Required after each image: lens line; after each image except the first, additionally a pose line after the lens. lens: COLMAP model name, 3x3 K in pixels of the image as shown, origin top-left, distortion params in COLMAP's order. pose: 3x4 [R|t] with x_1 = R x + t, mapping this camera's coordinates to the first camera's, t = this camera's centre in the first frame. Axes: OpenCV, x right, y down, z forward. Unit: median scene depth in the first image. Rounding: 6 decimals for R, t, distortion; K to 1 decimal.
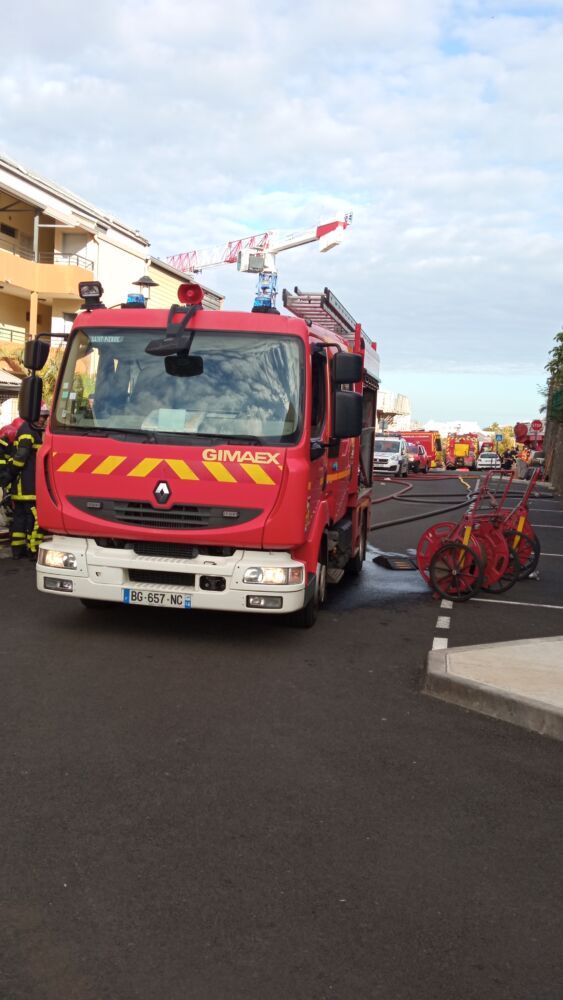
lens RADIAL K [[956.1, 0, 290.8], [0, 956.1, 470.7], [0, 0, 1]] dist [0.089992, 0.000000]
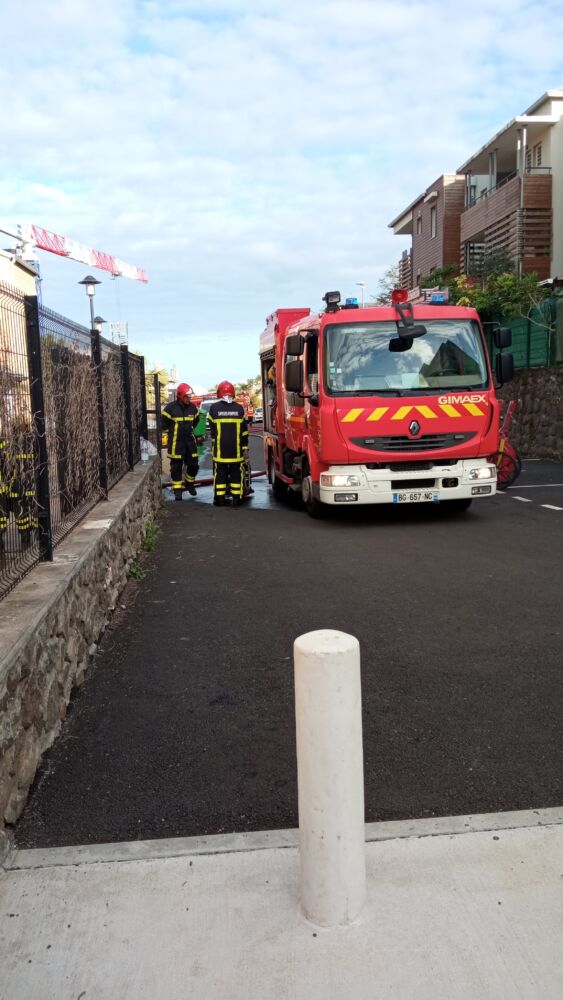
lens RADIAL K [[829.5, 0, 283.9], [0, 829.5, 495.8], [0, 0, 1]] dist [0.091083, -0.019219]
pose [[0.951327, -0.126123, 0.281193, -0.700334], [0.103685, 0.990219, 0.093356, -0.015567], [-0.290217, -0.059657, 0.955099, -0.212634]]
